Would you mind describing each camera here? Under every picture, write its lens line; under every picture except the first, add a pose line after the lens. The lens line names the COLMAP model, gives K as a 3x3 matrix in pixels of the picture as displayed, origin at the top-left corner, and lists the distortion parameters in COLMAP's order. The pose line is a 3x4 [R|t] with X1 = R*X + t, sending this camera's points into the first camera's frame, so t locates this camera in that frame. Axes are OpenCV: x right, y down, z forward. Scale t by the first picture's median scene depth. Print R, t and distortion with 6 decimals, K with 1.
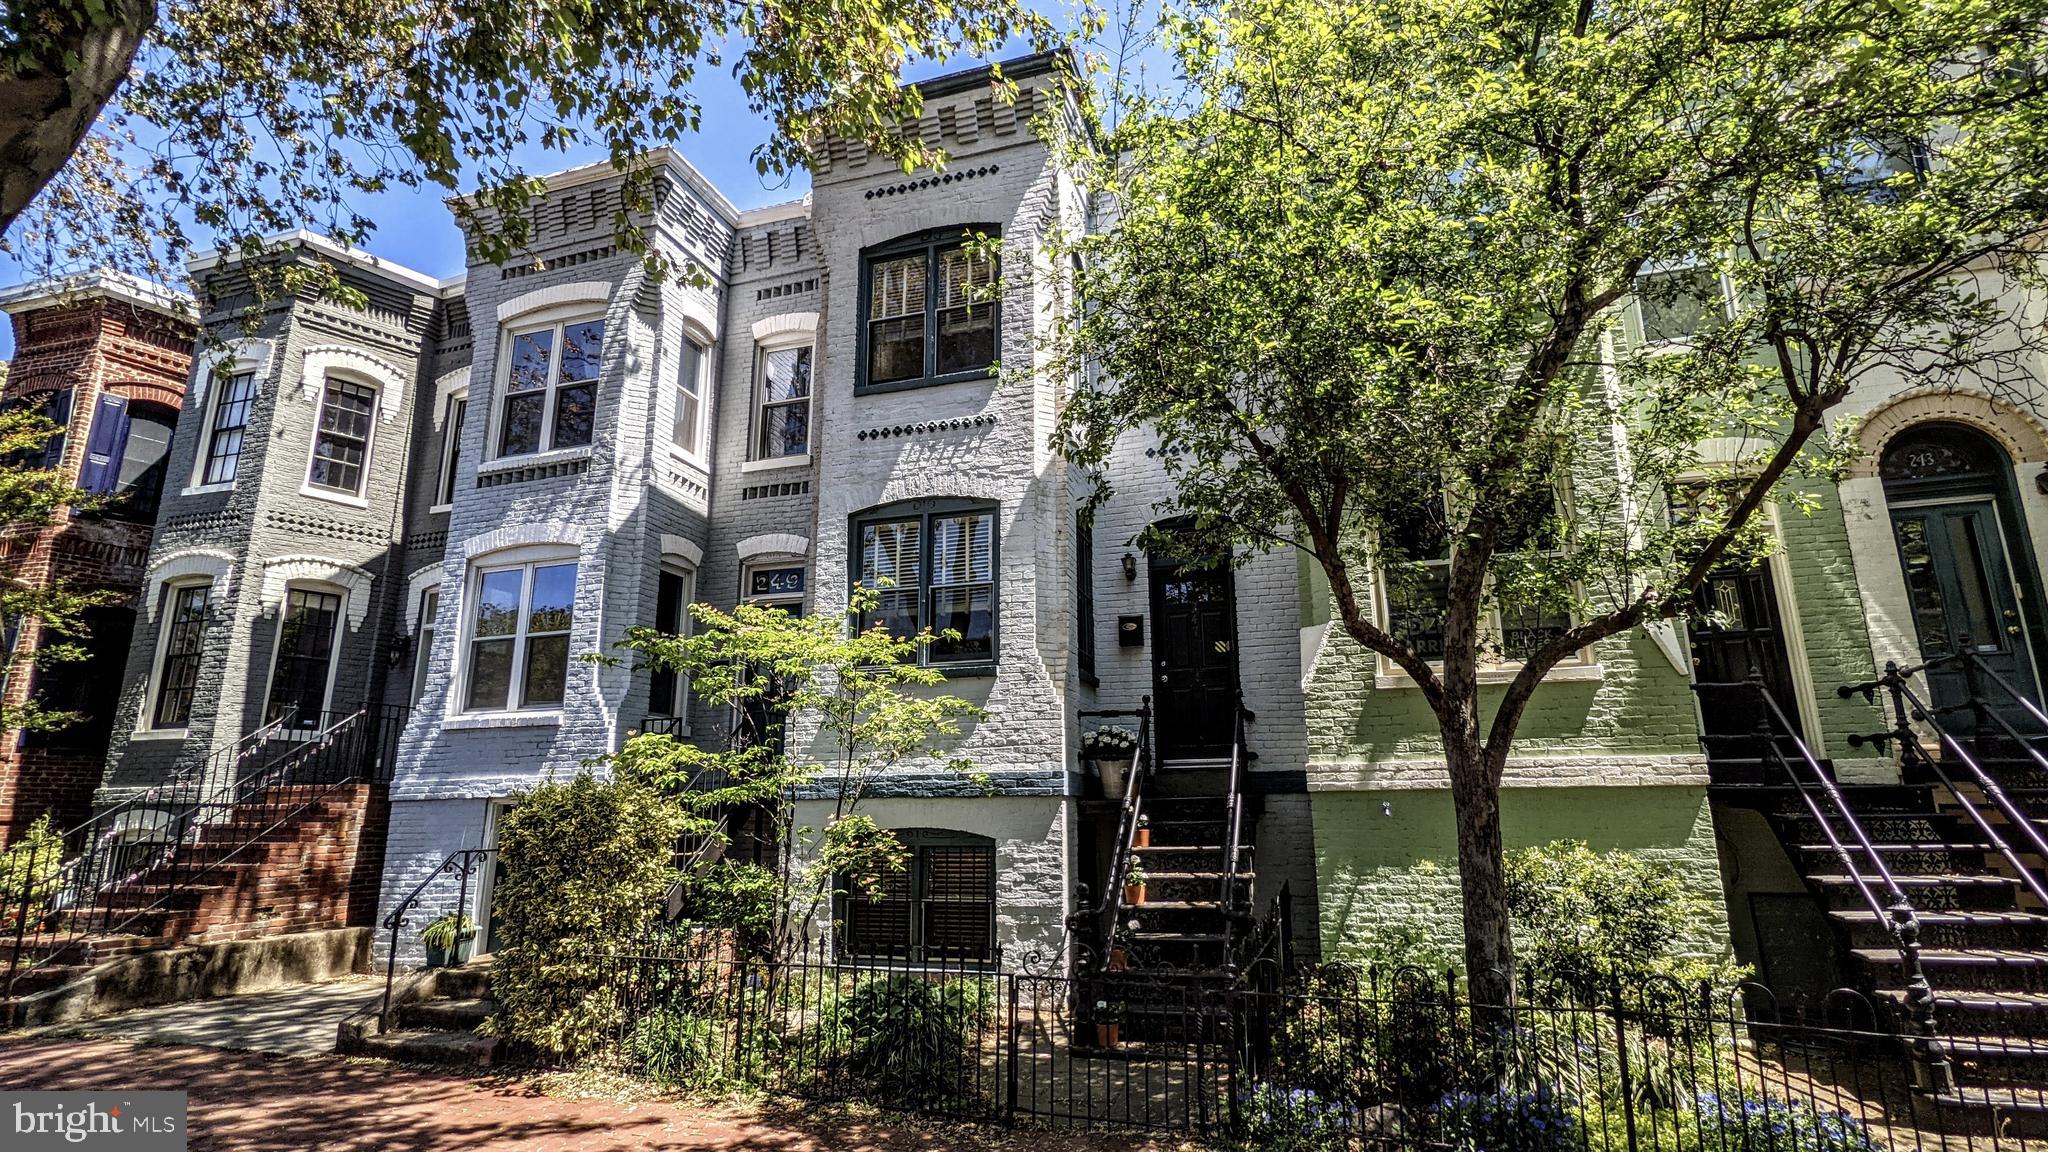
lens RADIAL K [[993.6, 0, 1041.9], [0, 993.6, 560.6], [0, 0, 1]] dist [0.010637, -0.001282]
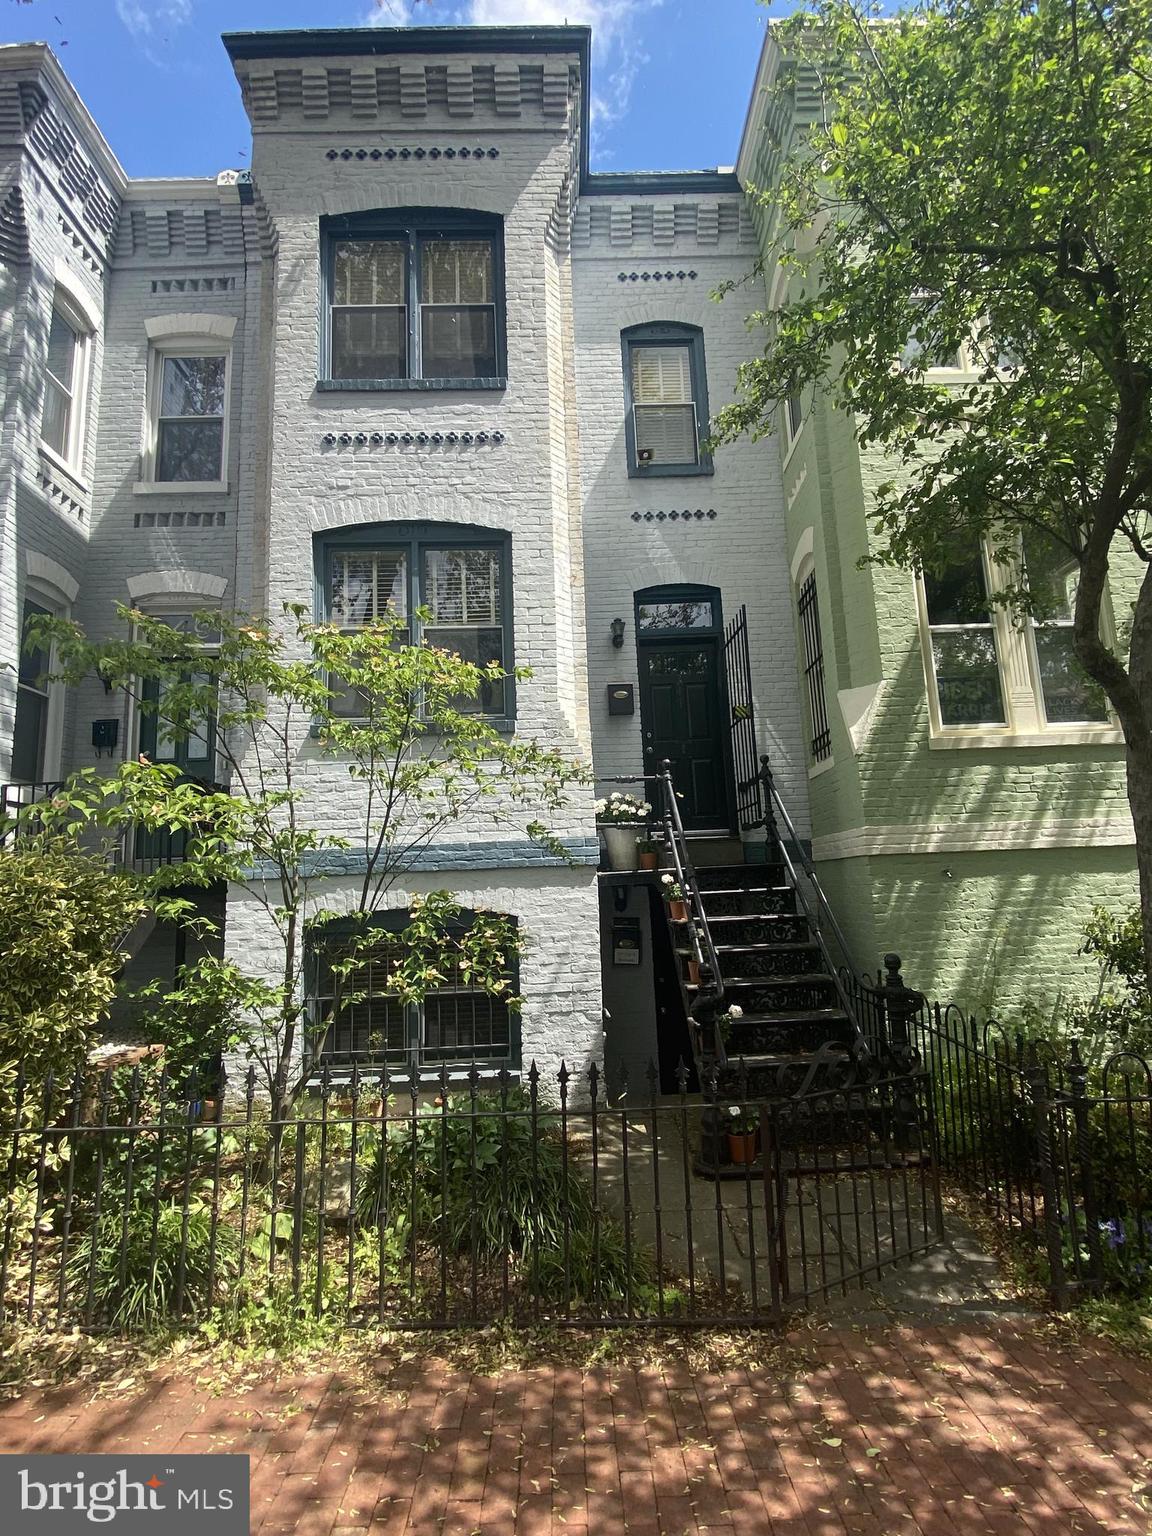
lens RADIAL K [[746.8, 0, 575.7], [0, 746.8, 782.1], [0, 0, 1]] dist [-0.009563, -0.006379]
pose [[0.944015, 0.026432, 0.328842, -0.189973], [-0.060589, 0.993721, 0.094060, 0.088192], [-0.324291, -0.108719, 0.939689, 0.342215]]
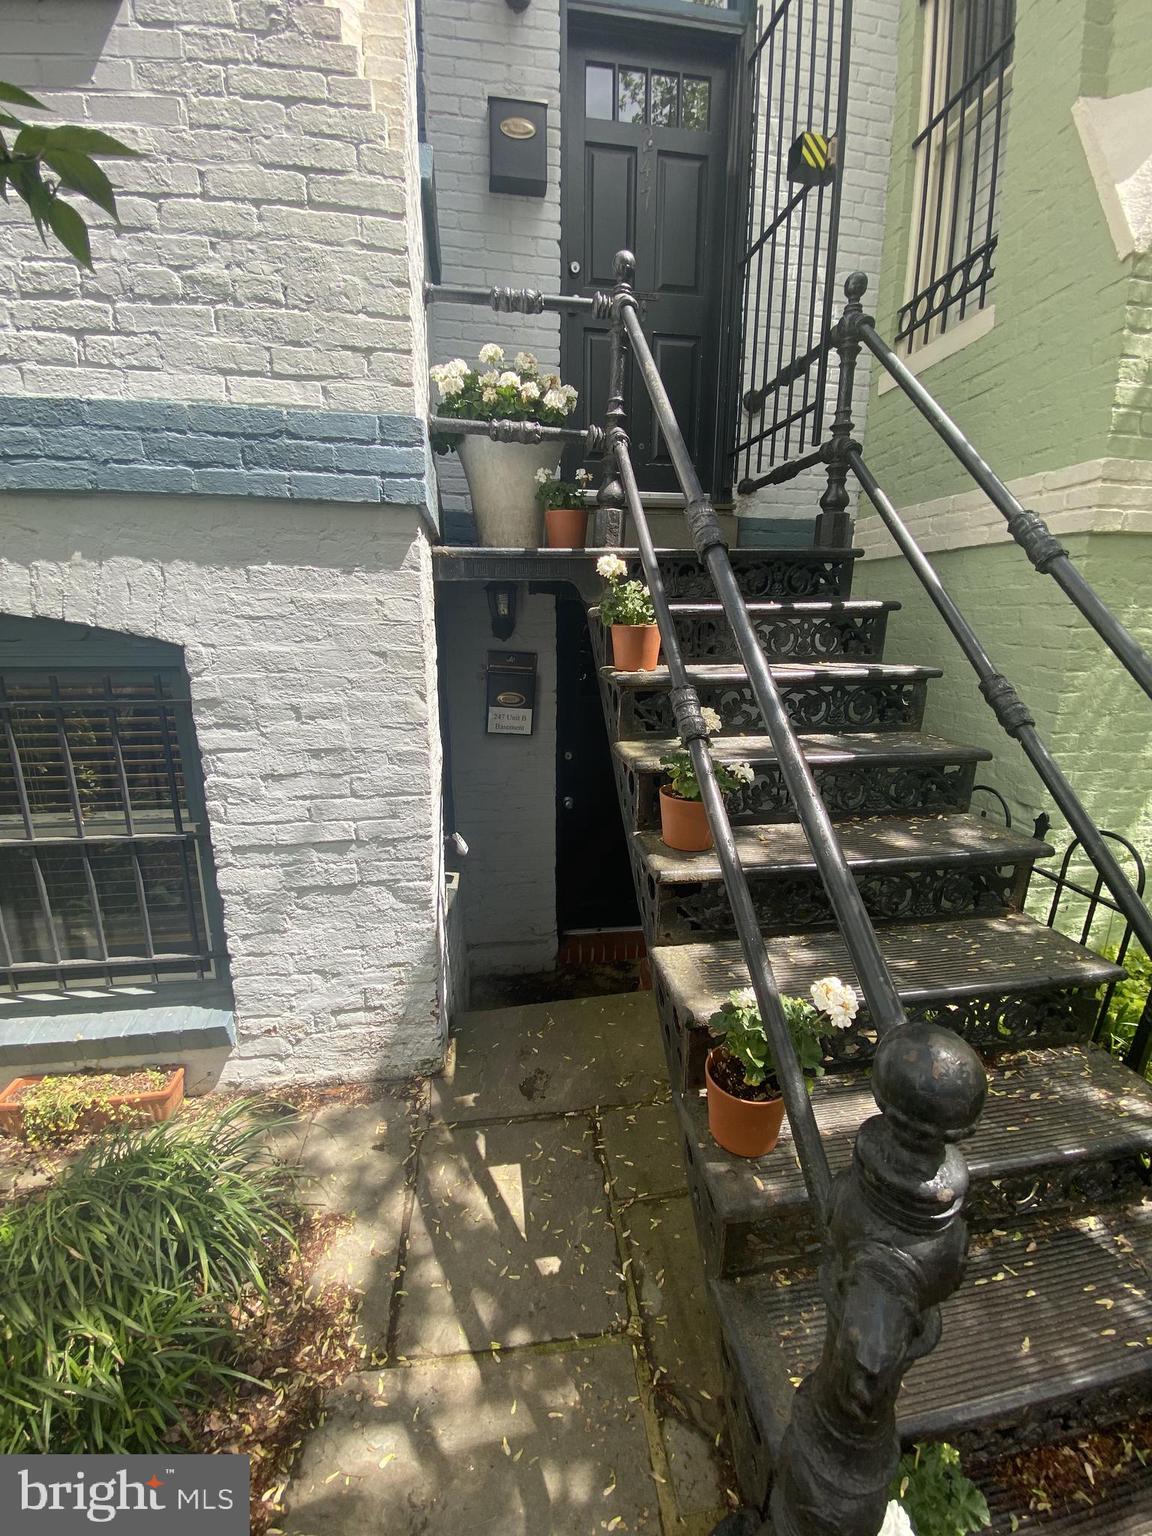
lens RADIAL K [[613.2, 0, 584.2], [0, 613.2, 756.9], [0, 0, 1]] dist [-0.000408, -0.002173]
pose [[0.884886, -0.084566, 0.458067, -0.024331], [-0.145279, 0.884227, 0.443889, 0.184946], [-0.442573, -0.459339, 0.770154, 0.695534]]
